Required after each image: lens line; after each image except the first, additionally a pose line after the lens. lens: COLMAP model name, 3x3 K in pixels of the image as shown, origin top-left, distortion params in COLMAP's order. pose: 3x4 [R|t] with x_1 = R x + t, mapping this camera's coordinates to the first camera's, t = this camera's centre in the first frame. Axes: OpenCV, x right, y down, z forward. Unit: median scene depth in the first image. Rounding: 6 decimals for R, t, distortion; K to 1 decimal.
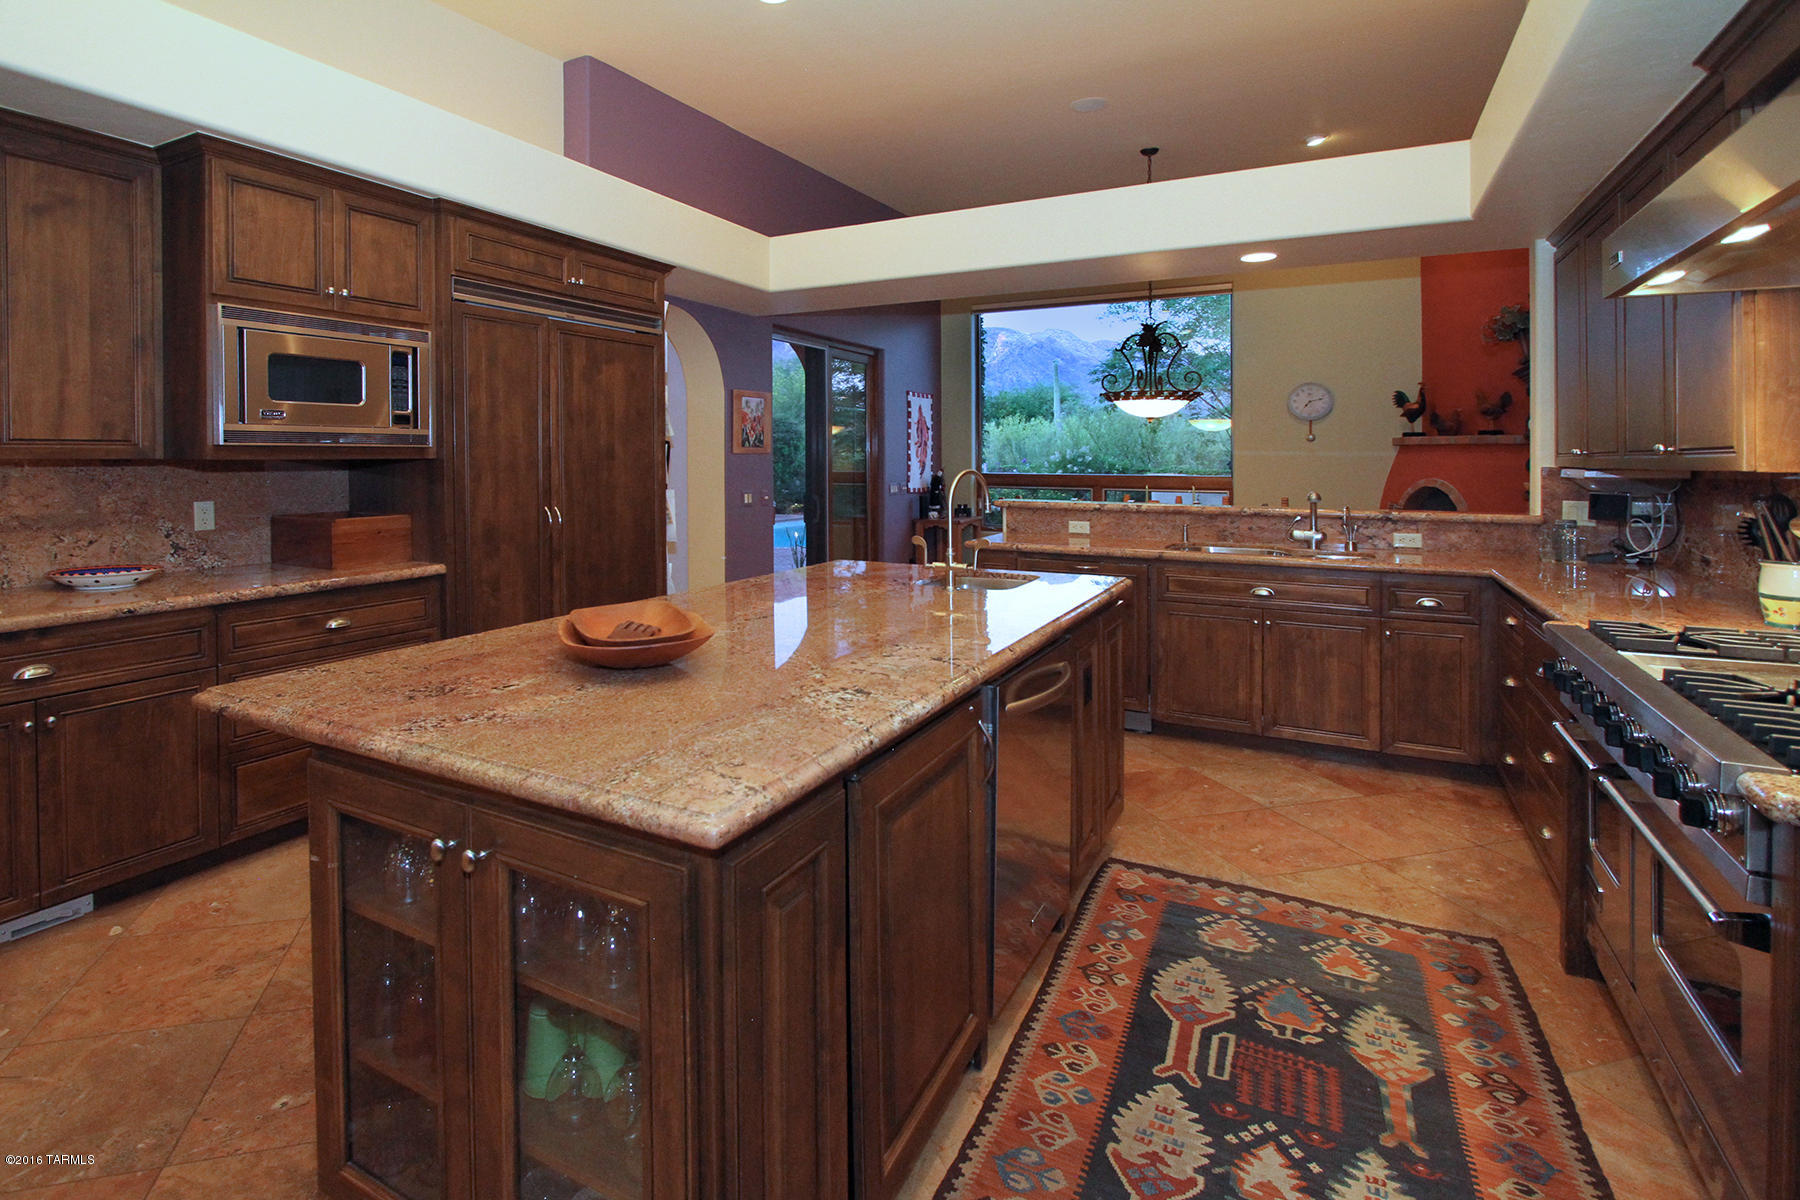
lens RADIAL K [[878.6, 0, 682.7], [0, 878.6, 460.2], [0, 0, 1]] dist [0.003701, 0.000103]
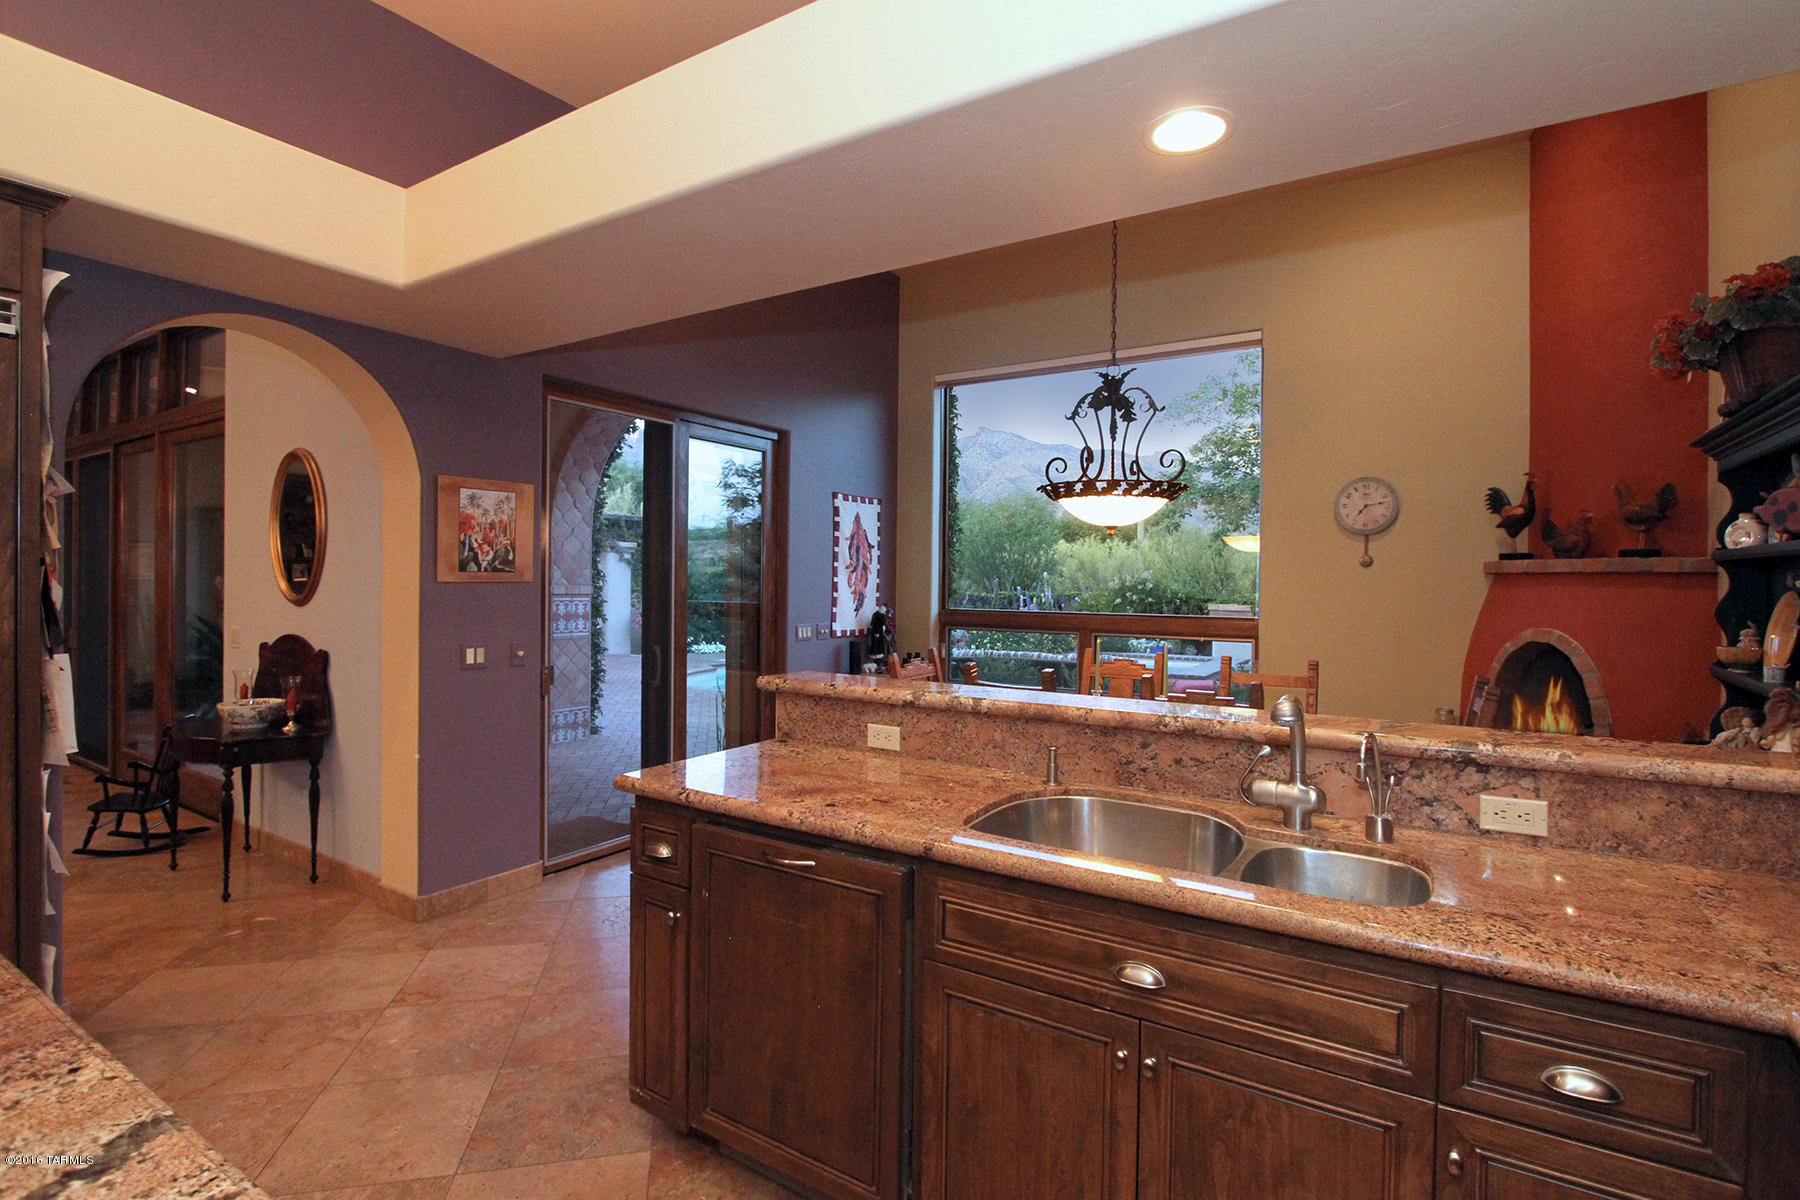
lens RADIAL K [[868.0, 0, 869.0], [0, 868.0, 601.8], [0, 0, 1]] dist [-0.006727, 0.000426]
pose [[0.998147, 0.002388, 0.060803, 0.336650], [-0.003734, 0.999750, 0.022033, -0.009169], [-0.060735, -0.022219, 0.997907, 0.417073]]
